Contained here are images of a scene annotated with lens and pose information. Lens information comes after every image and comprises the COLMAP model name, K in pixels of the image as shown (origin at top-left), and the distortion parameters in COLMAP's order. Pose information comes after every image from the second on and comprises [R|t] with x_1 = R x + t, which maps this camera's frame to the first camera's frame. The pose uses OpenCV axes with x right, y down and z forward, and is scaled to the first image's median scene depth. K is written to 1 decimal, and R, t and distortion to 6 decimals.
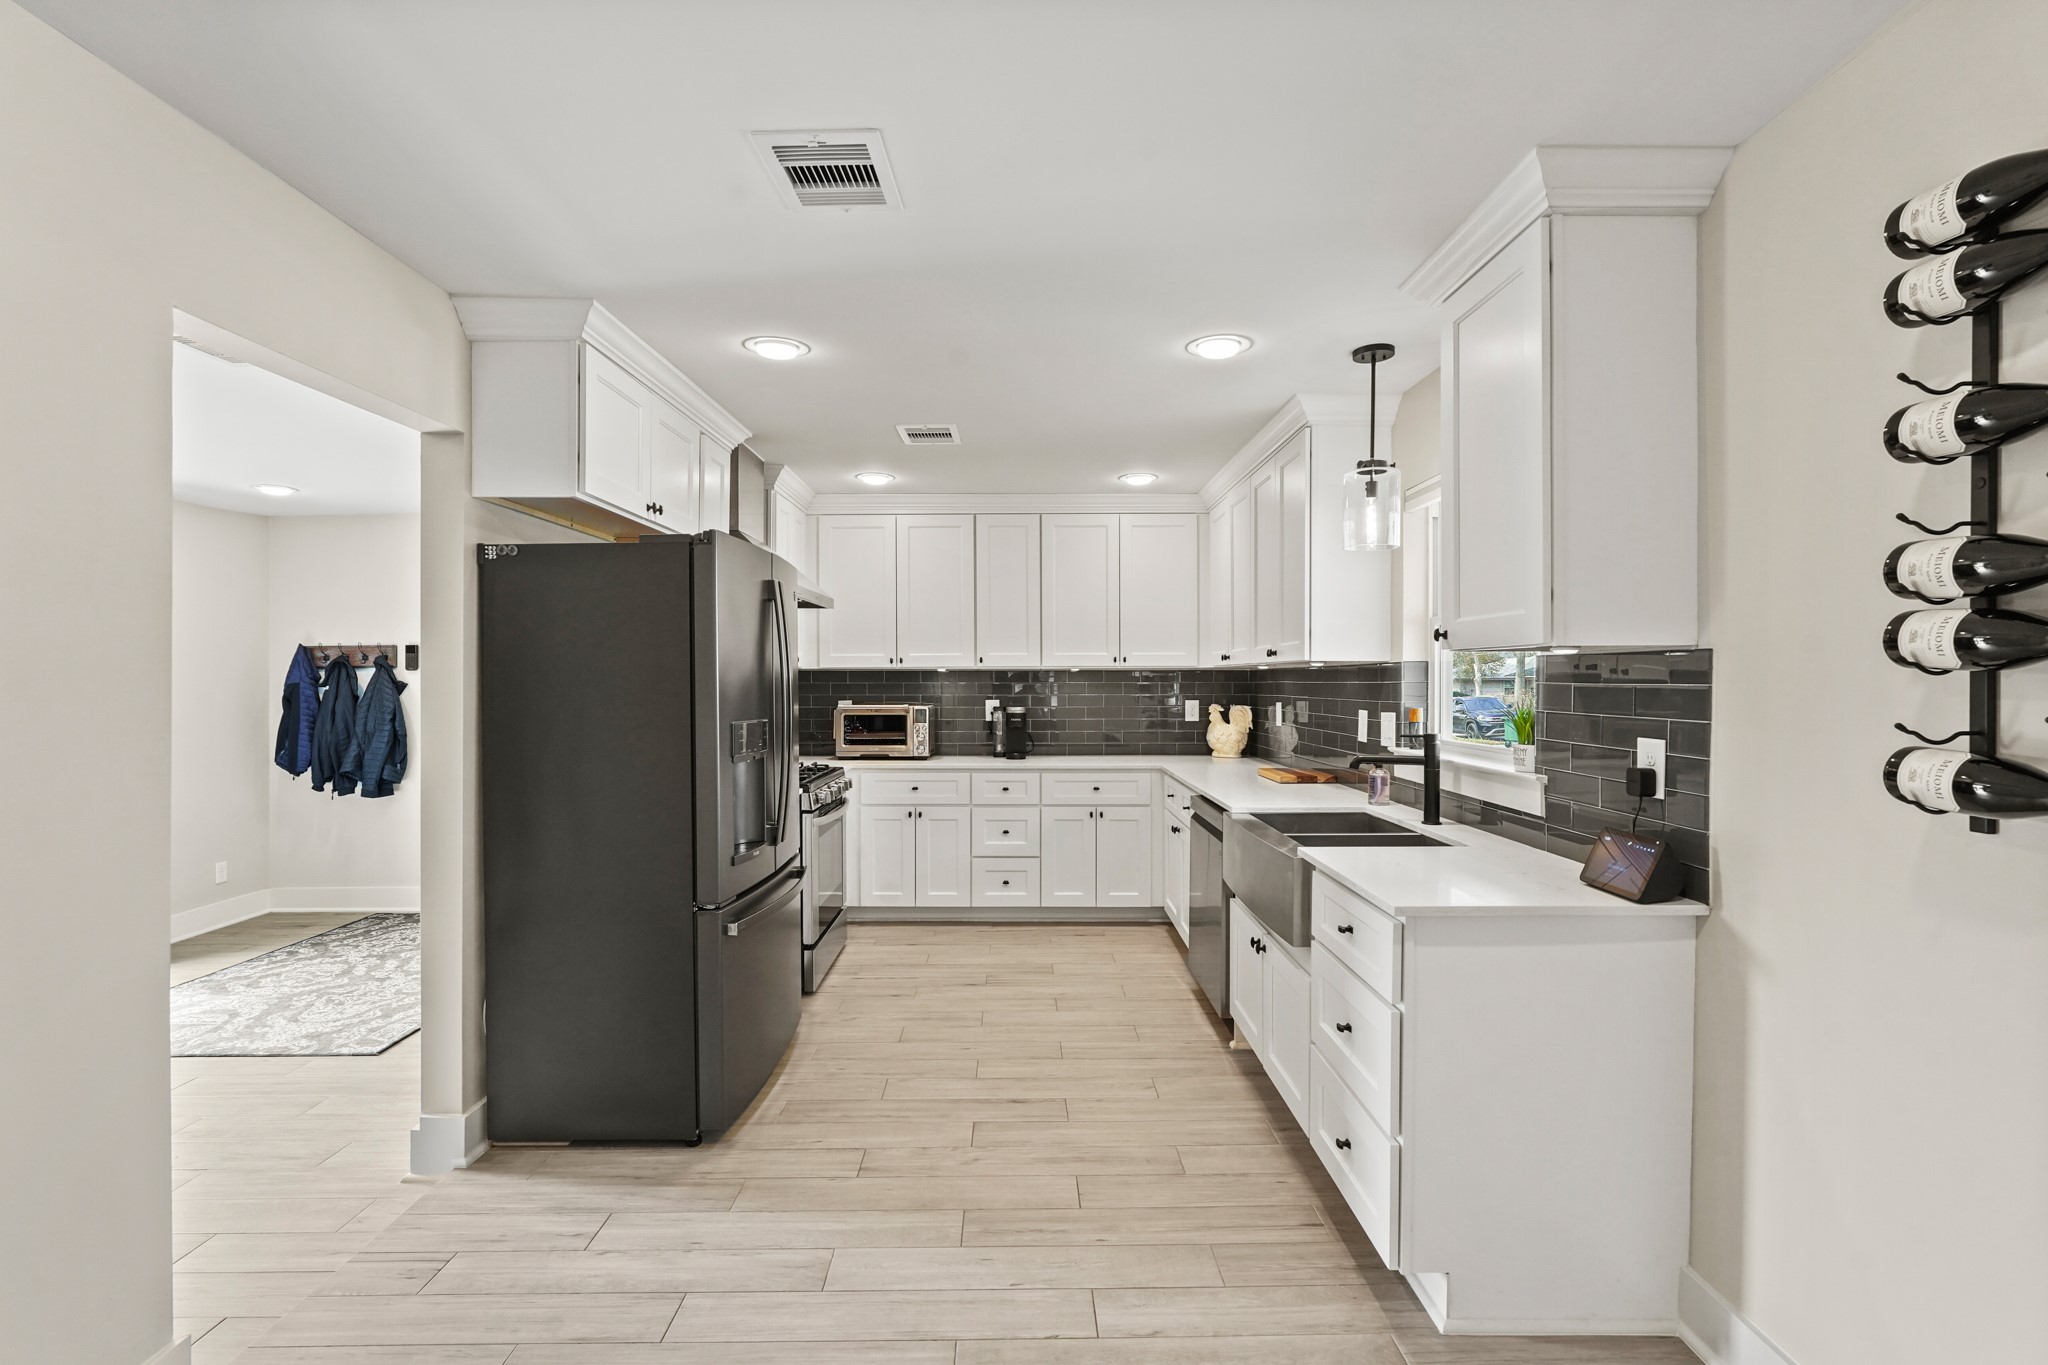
lens RADIAL K [[903.5, 0, 1023.3], [0, 903.5, 673.4], [0, 0, 1]] dist [-0.020026, 0.008452]
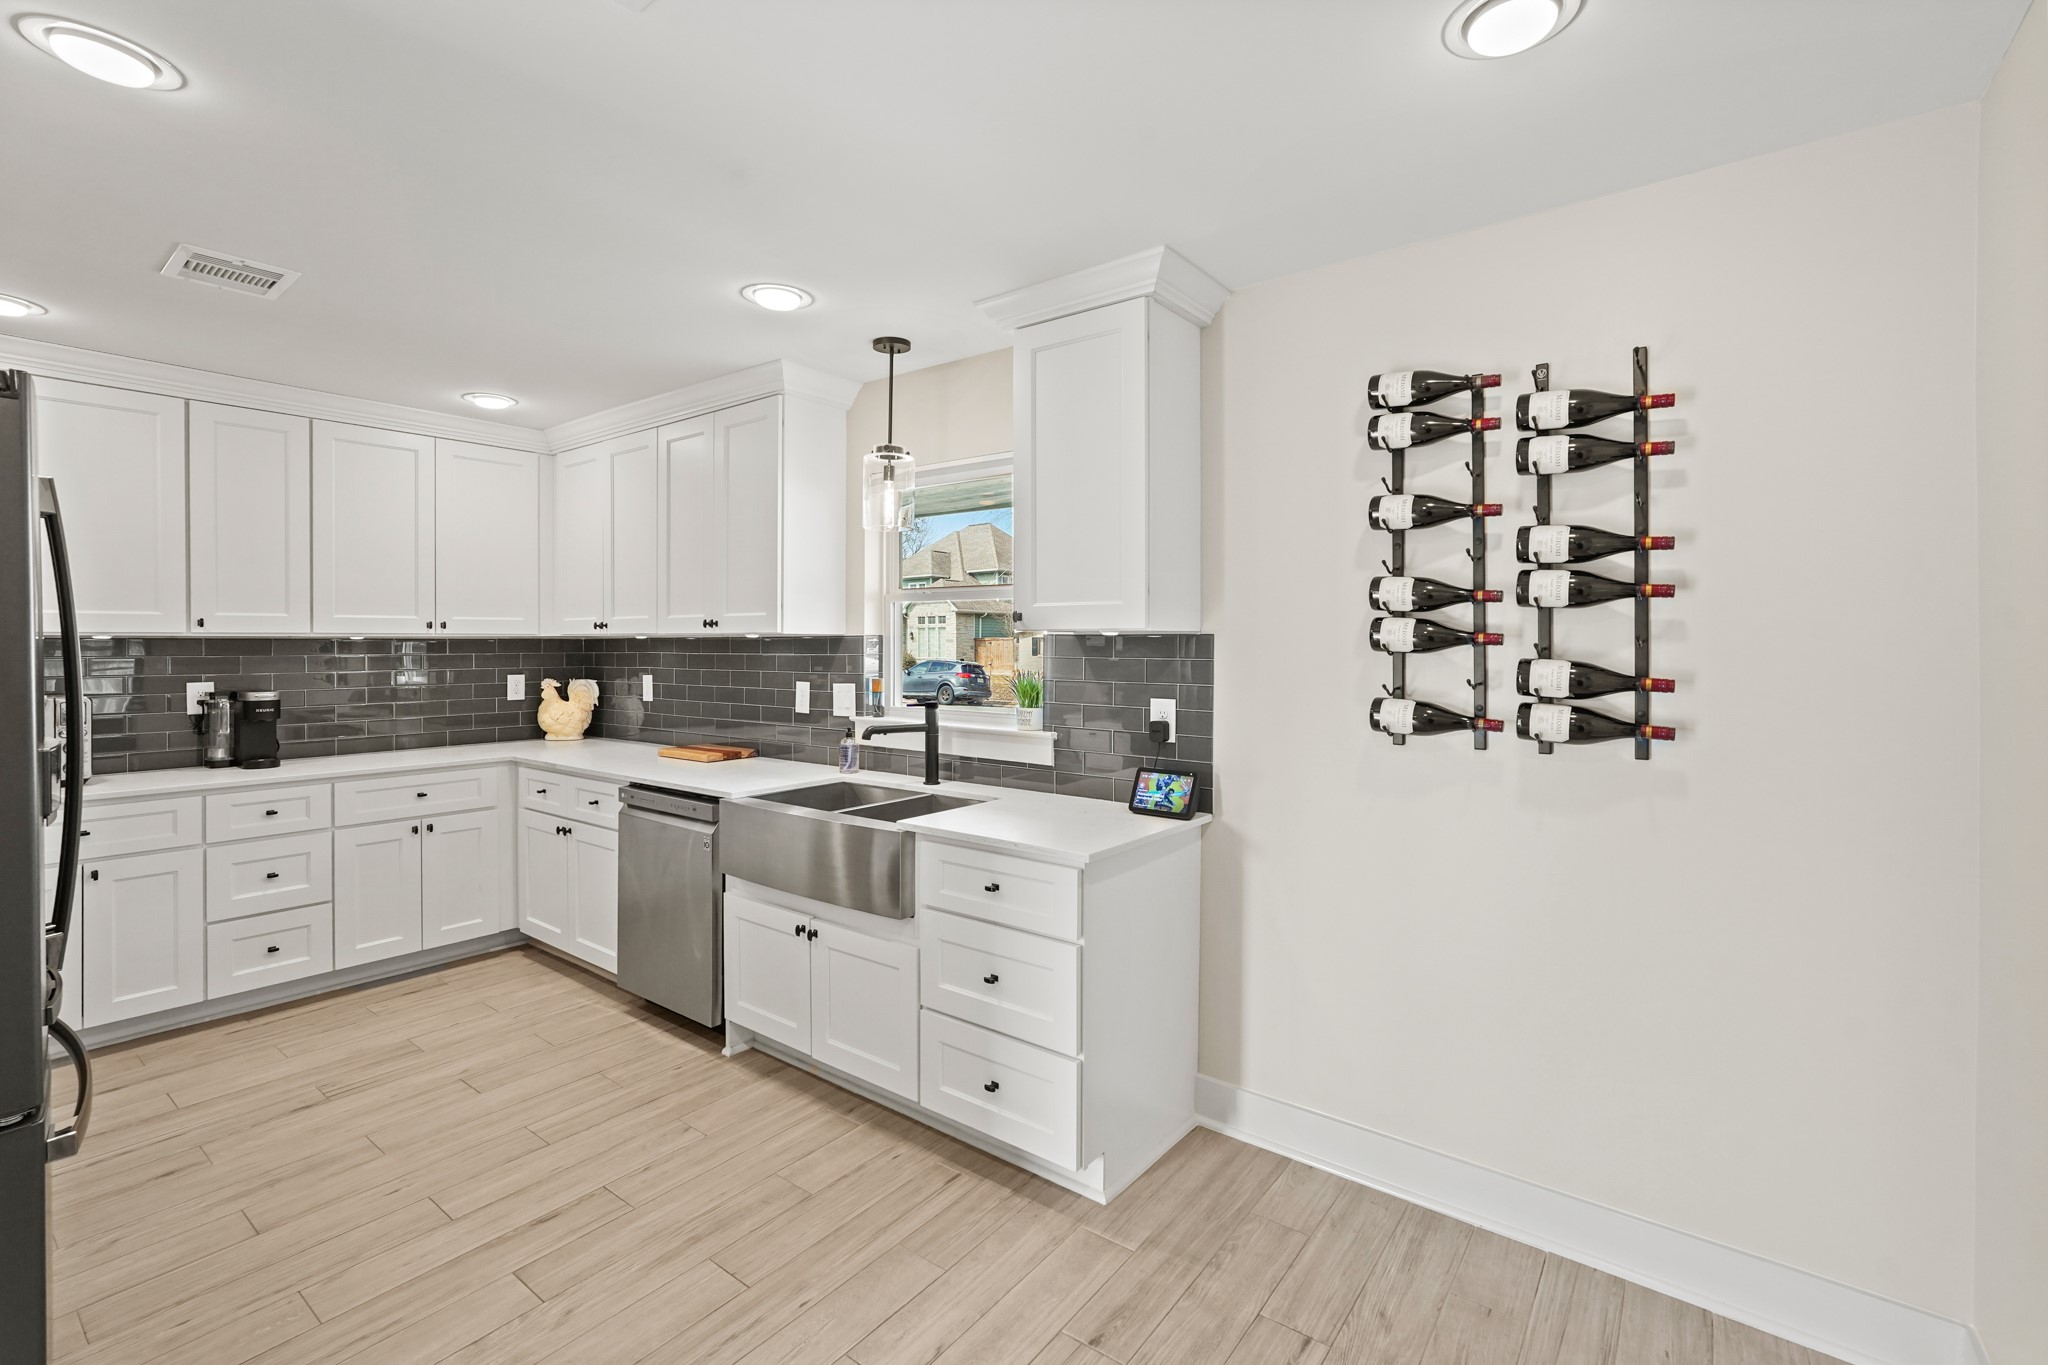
lens RADIAL K [[915.0, 0, 1023.9], [0, 915.0, 635.7], [0, 0, 1]] dist [-0.019912, 0.008288]
pose [[0.612691, 0.005806, 0.790302, -0.311302], [-0.005461, 0.999980, -0.003113, -0.010282], [-0.790304, -0.002409, 0.612710, 0.189172]]
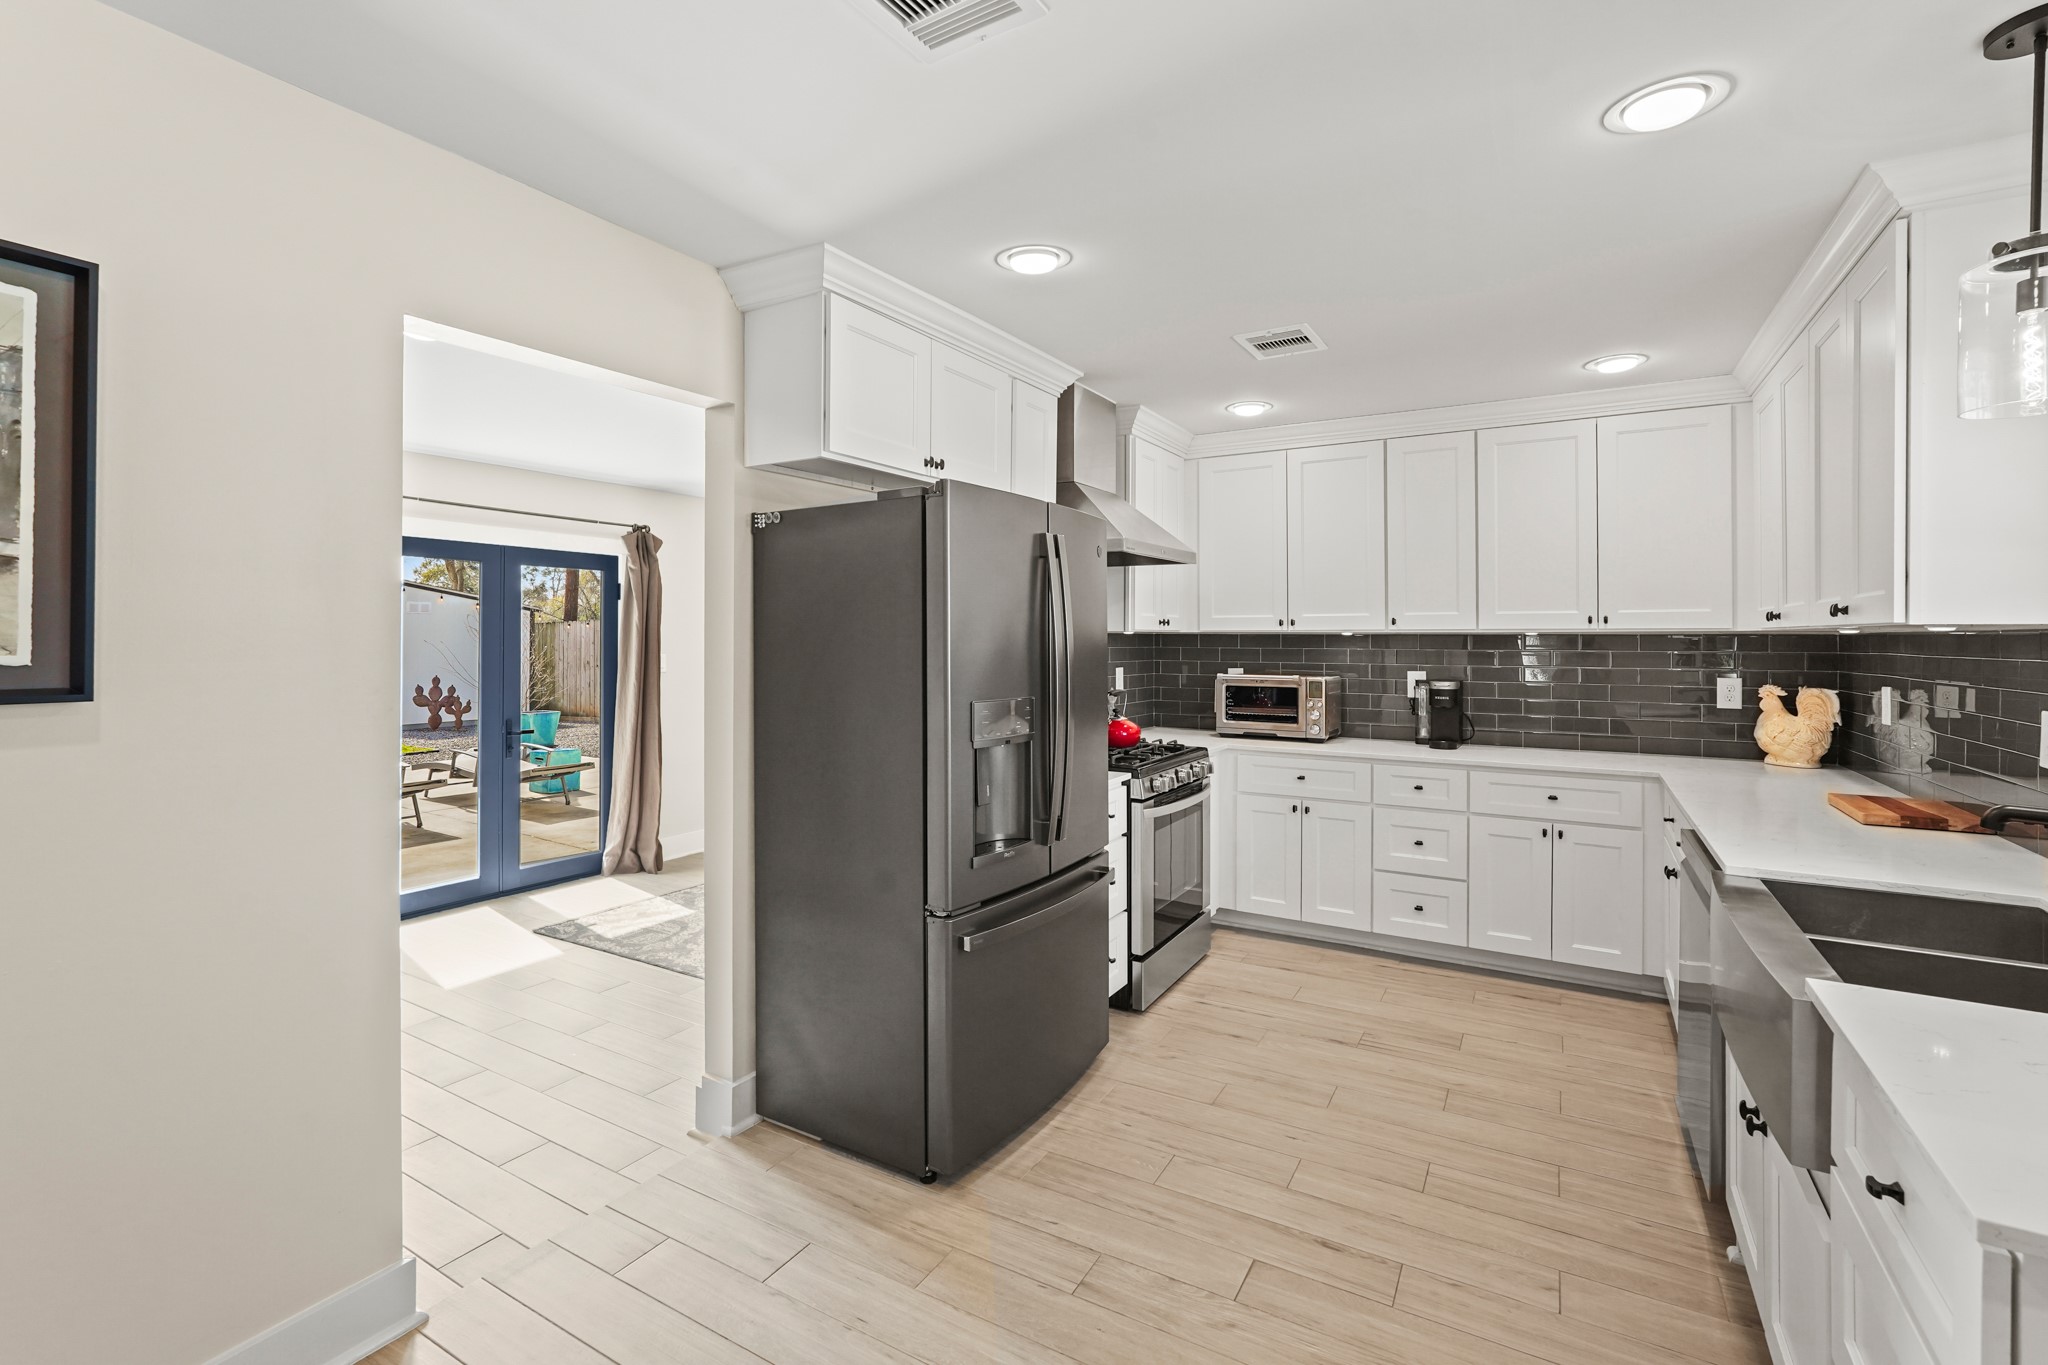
lens RADIAL K [[917.5, 0, 1022.0], [0, 917.5, 628.5], [0, 0, 1]] dist [-0.017797, 0.007962]
pose [[0.857538, -0.002463, -0.514415, 0.134930], [0.000889, 0.999994, -0.003307, -0.009779], [0.514420, 0.002379, 0.857535, 0.217977]]
